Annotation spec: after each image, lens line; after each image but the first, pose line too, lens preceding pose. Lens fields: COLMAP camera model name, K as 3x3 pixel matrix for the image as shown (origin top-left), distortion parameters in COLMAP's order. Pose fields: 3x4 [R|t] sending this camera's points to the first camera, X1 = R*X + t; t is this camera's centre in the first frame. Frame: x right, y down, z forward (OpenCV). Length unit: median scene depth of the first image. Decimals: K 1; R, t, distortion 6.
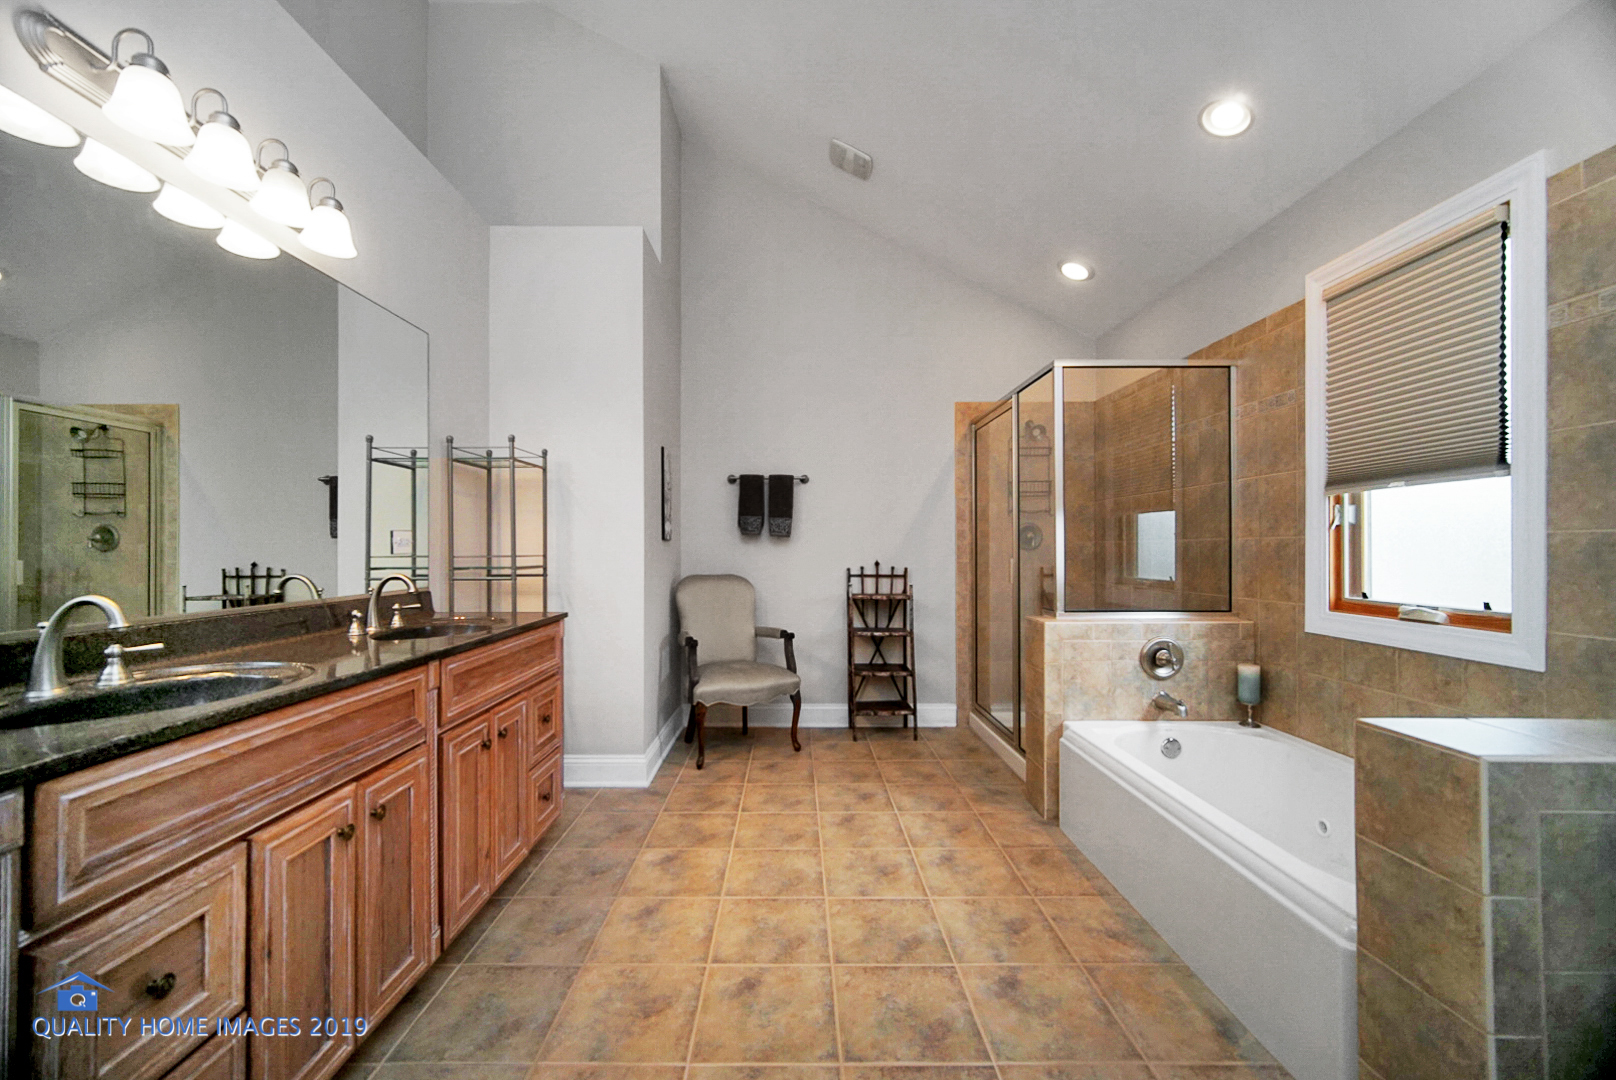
lens RADIAL K [[640.8, 0, 802.4], [0, 640.8, 542.4], [0, 0, 1]] dist [0.000882, -0.000124]
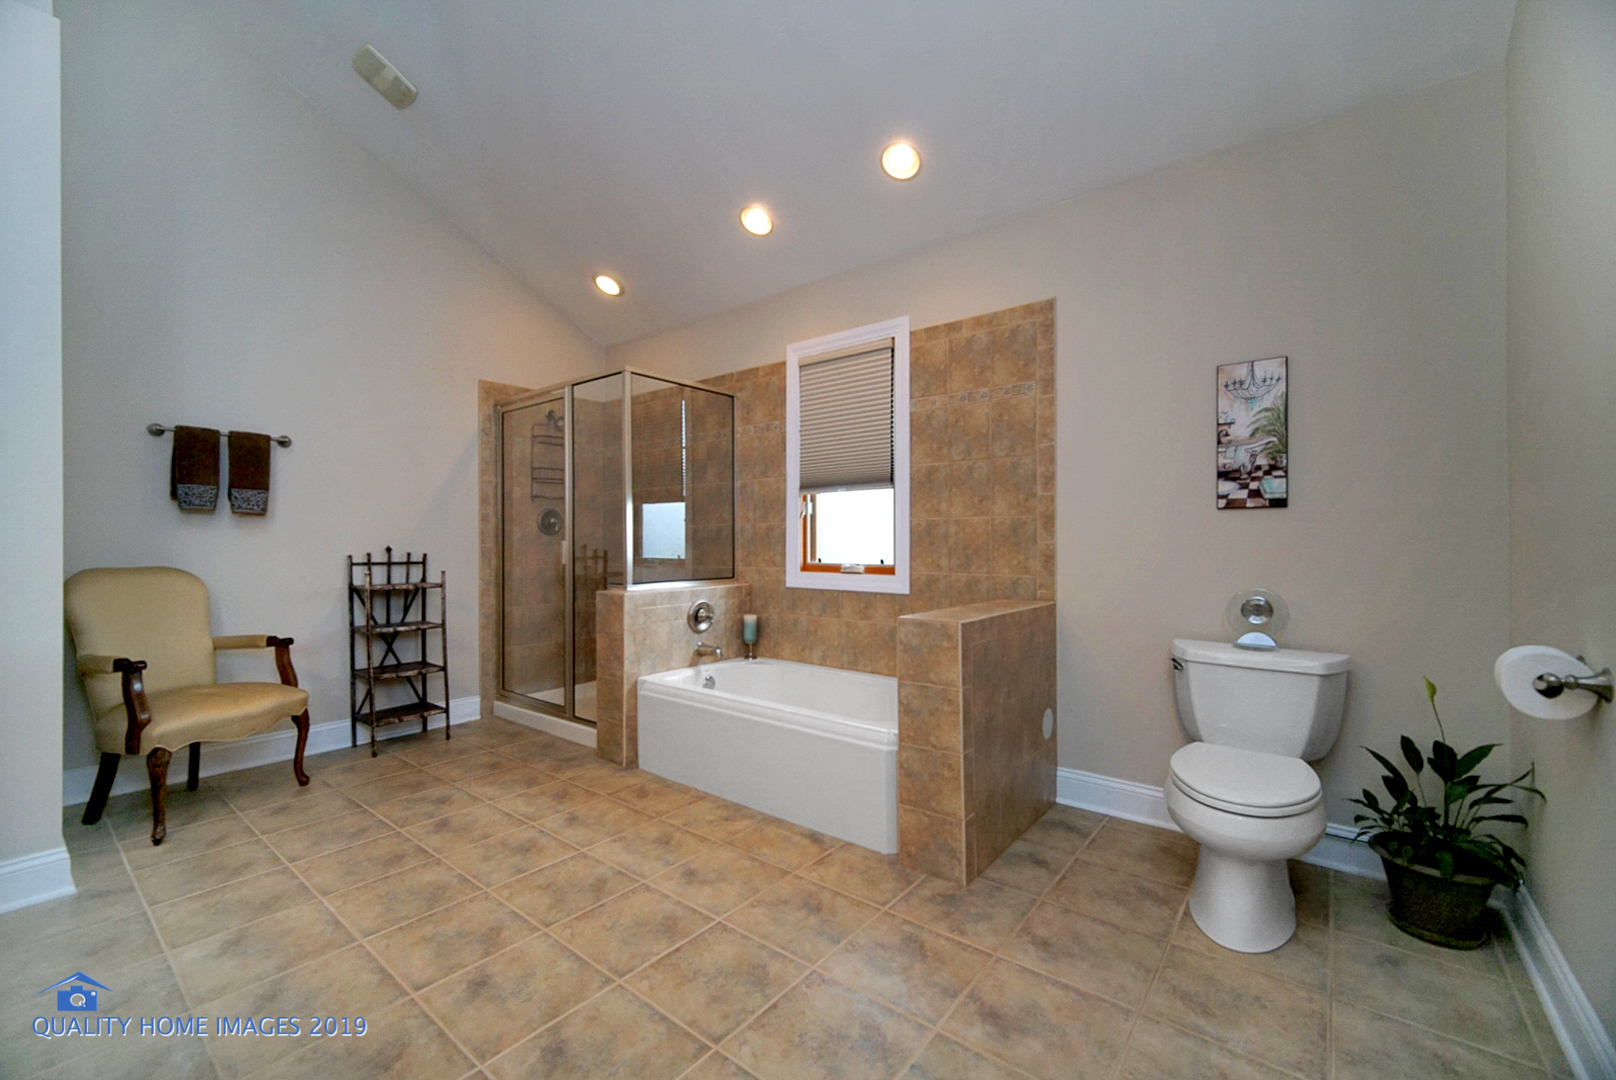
lens RADIAL K [[649.7, 0, 798.2], [0, 649.7, 533.8], [0, 0, 1]] dist [-0.002078, -0.000058]
pose [[0.637713, 0.006707, 0.770244, -0.316264], [-0.003609, 0.999977, -0.005720, 0.023352], [-0.770265, 0.000868, 0.637723, 0.023545]]
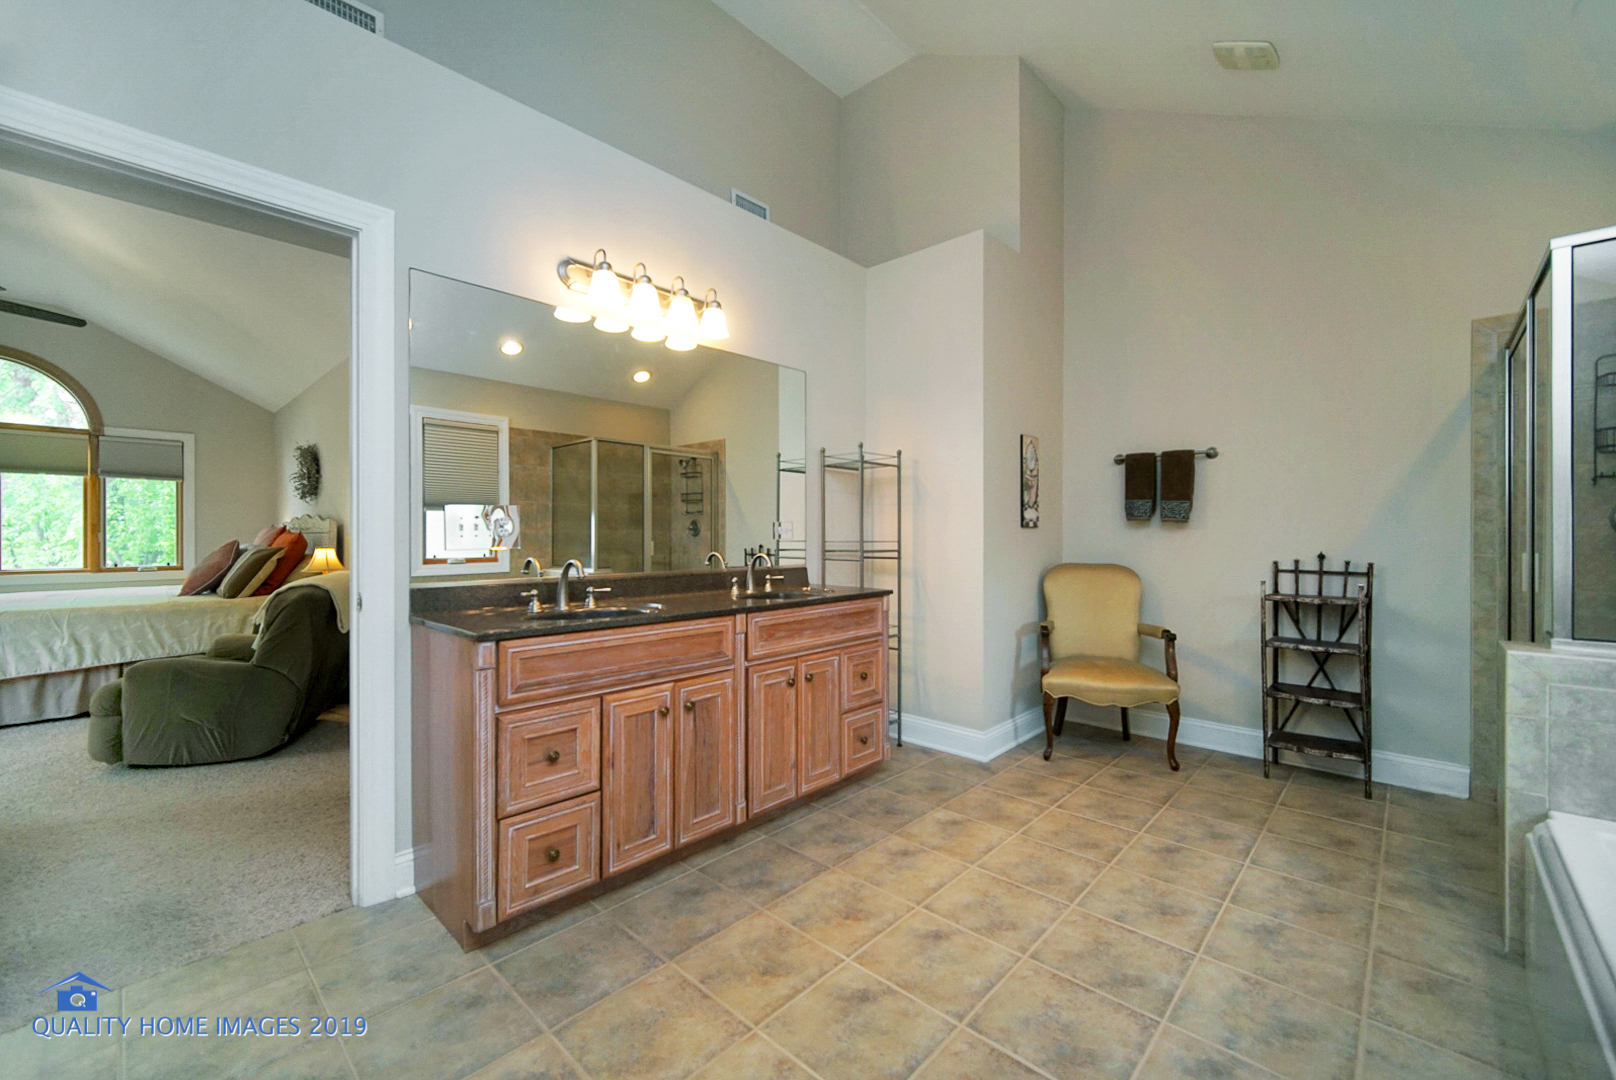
lens RADIAL K [[654.6, 0, 809.1], [0, 654.6, 531.9], [0, 0, 1]] dist [-0.000720, -0.000104]
pose [[0.726866, -0.000509, -0.686779, 0.319684], [0.003917, 0.999987, 0.003404, -0.001524], [0.686768, -0.005165, 0.726858, 0.025797]]
